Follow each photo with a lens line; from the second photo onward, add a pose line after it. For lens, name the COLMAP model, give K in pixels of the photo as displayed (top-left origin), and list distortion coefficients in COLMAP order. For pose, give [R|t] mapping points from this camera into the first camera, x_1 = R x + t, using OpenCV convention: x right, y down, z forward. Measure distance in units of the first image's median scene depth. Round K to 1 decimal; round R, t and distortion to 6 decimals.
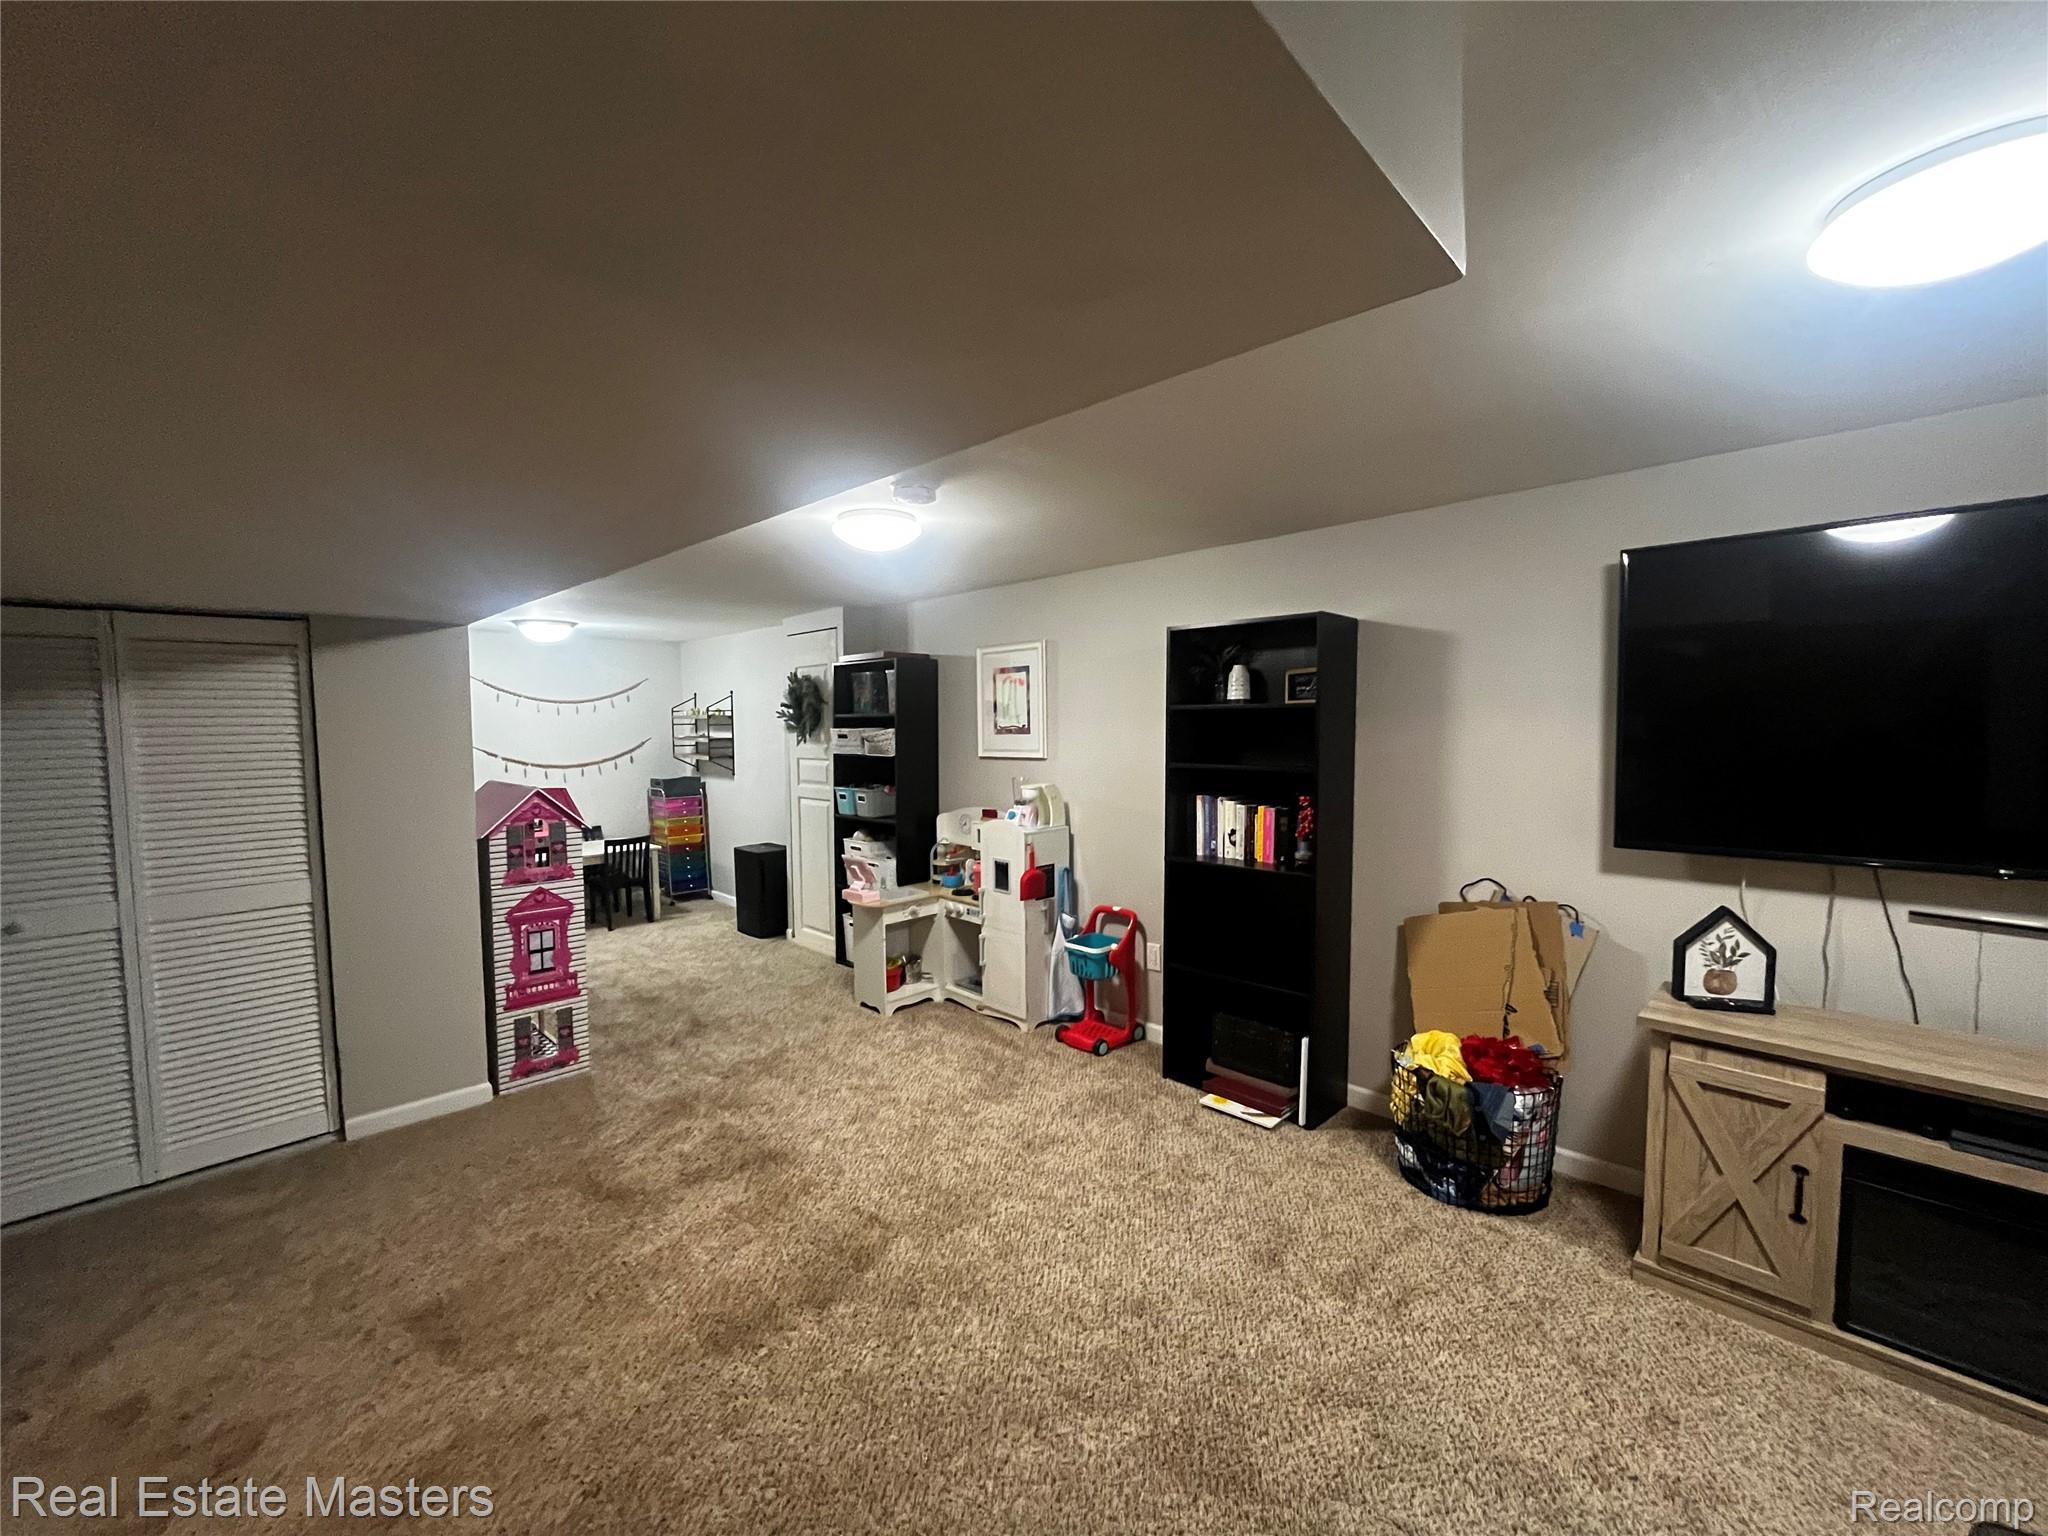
lens RADIAL K [[829.0, 0, 1021.2], [0, 829.0, 770.2], [0, 0, 1]] dist [-0.001086, -0.000173]
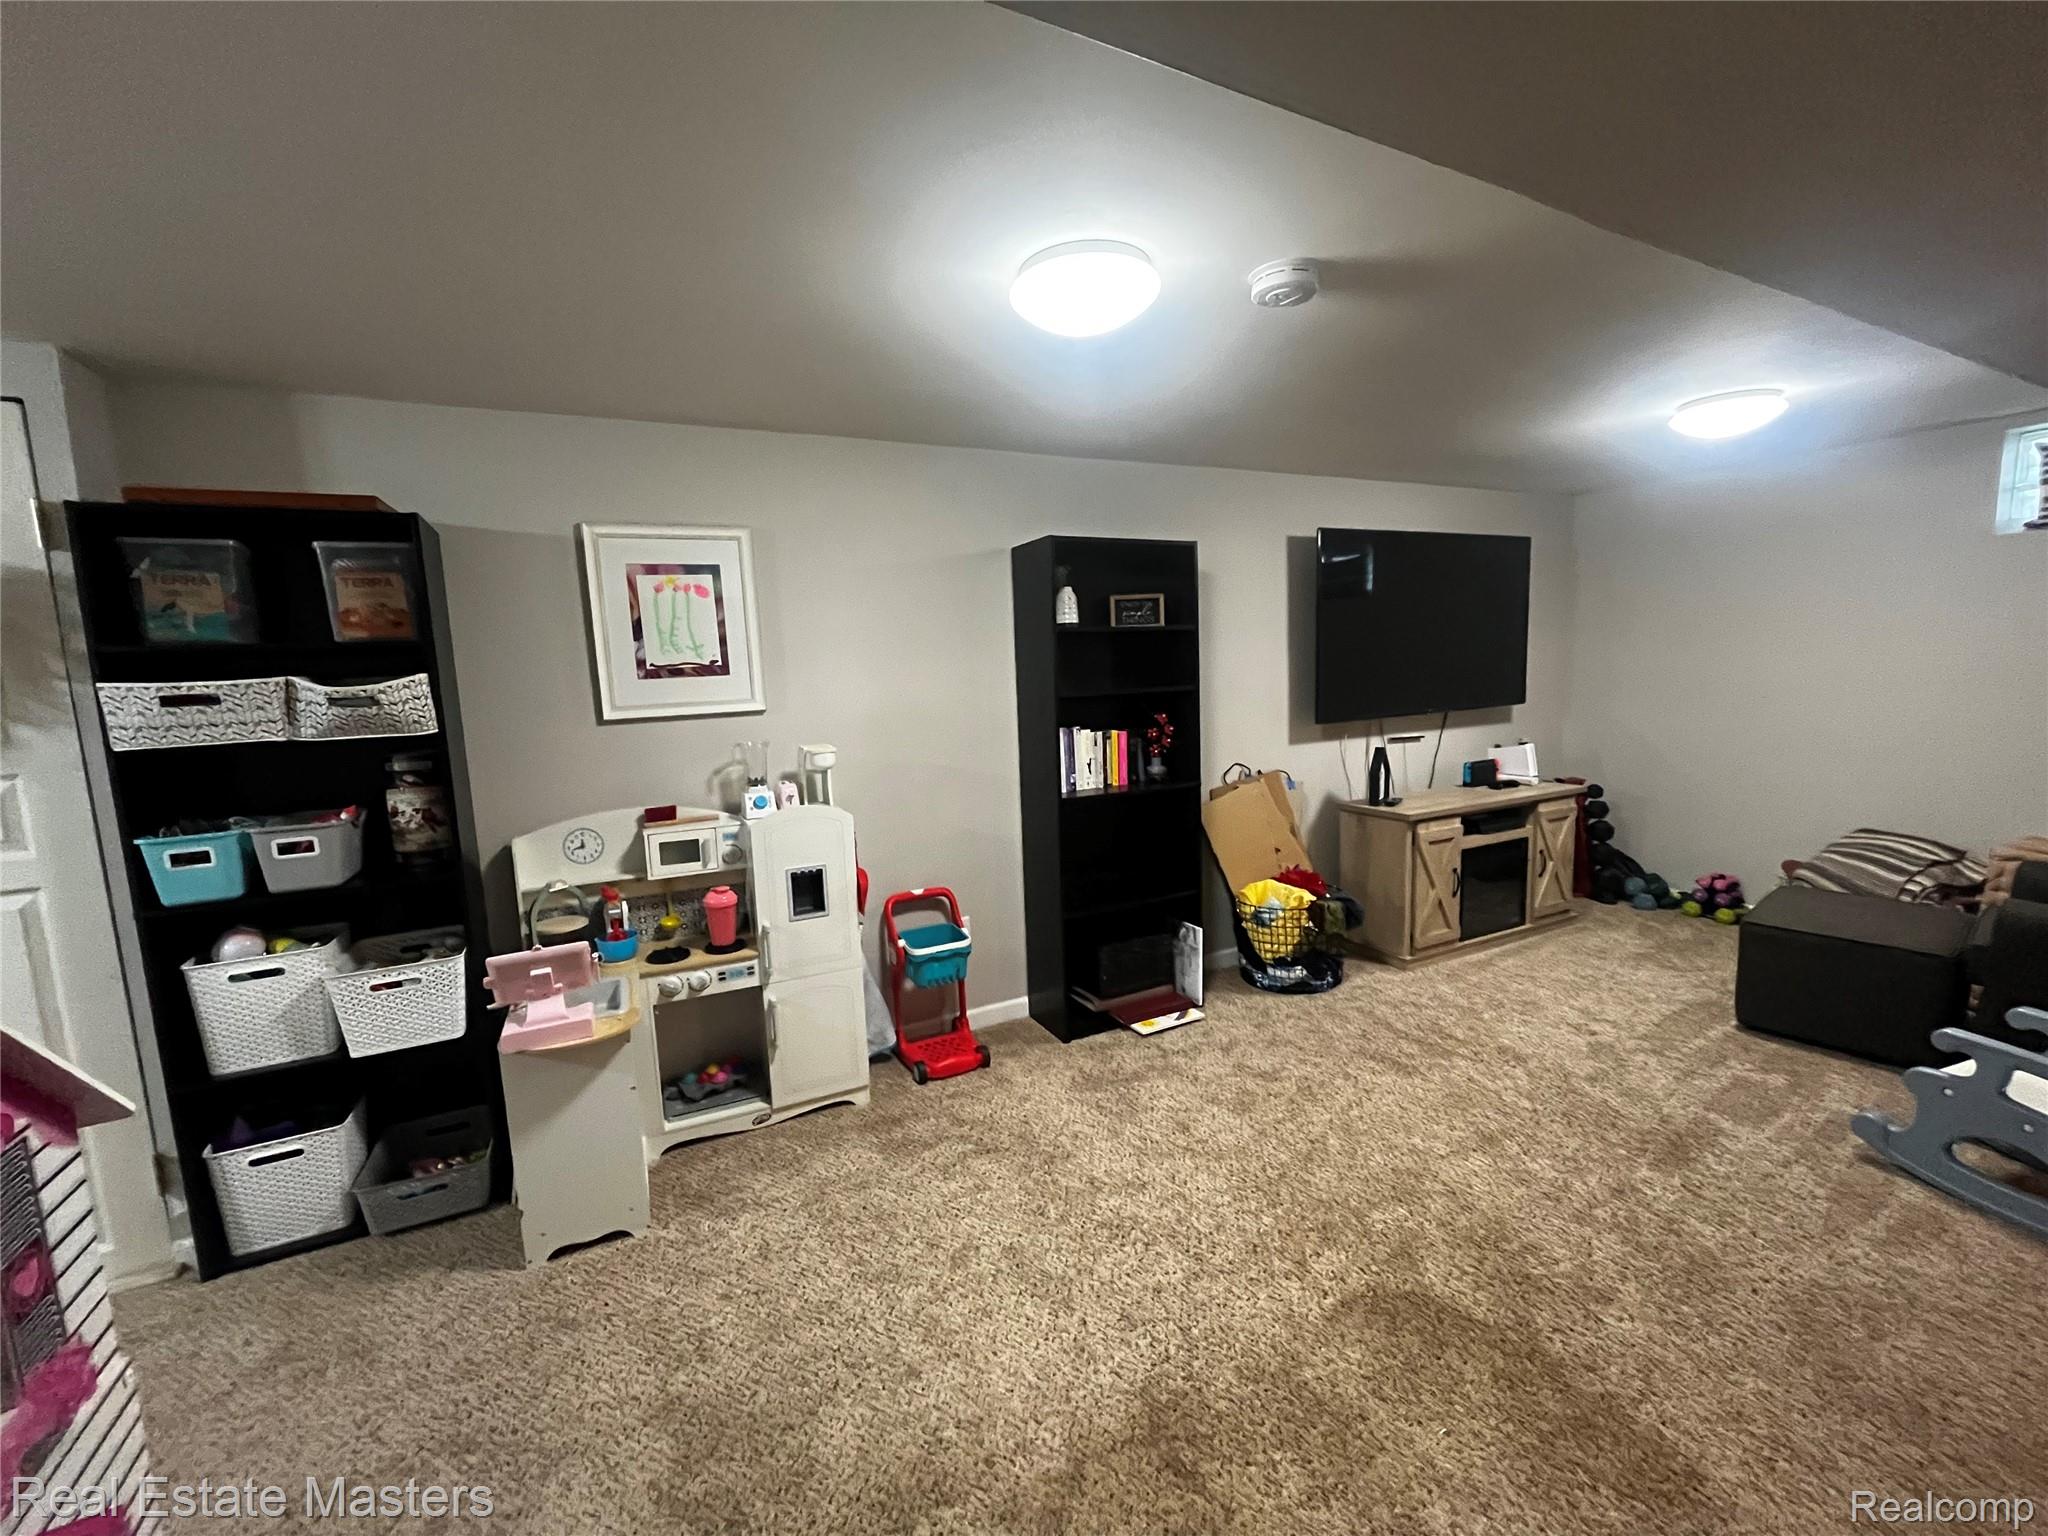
lens RADIAL K [[829.0, 0, 1027.1], [0, 829.0, 764.5], [0, 0, 1]] dist [-0.001086, -0.000173]
pose [[0.314537, -0.118549, 0.941814, -0.665468], [0.088664, 0.991502, 0.095192, -0.019907], [-0.945096, 0.053563, 0.322375, 0.743828]]
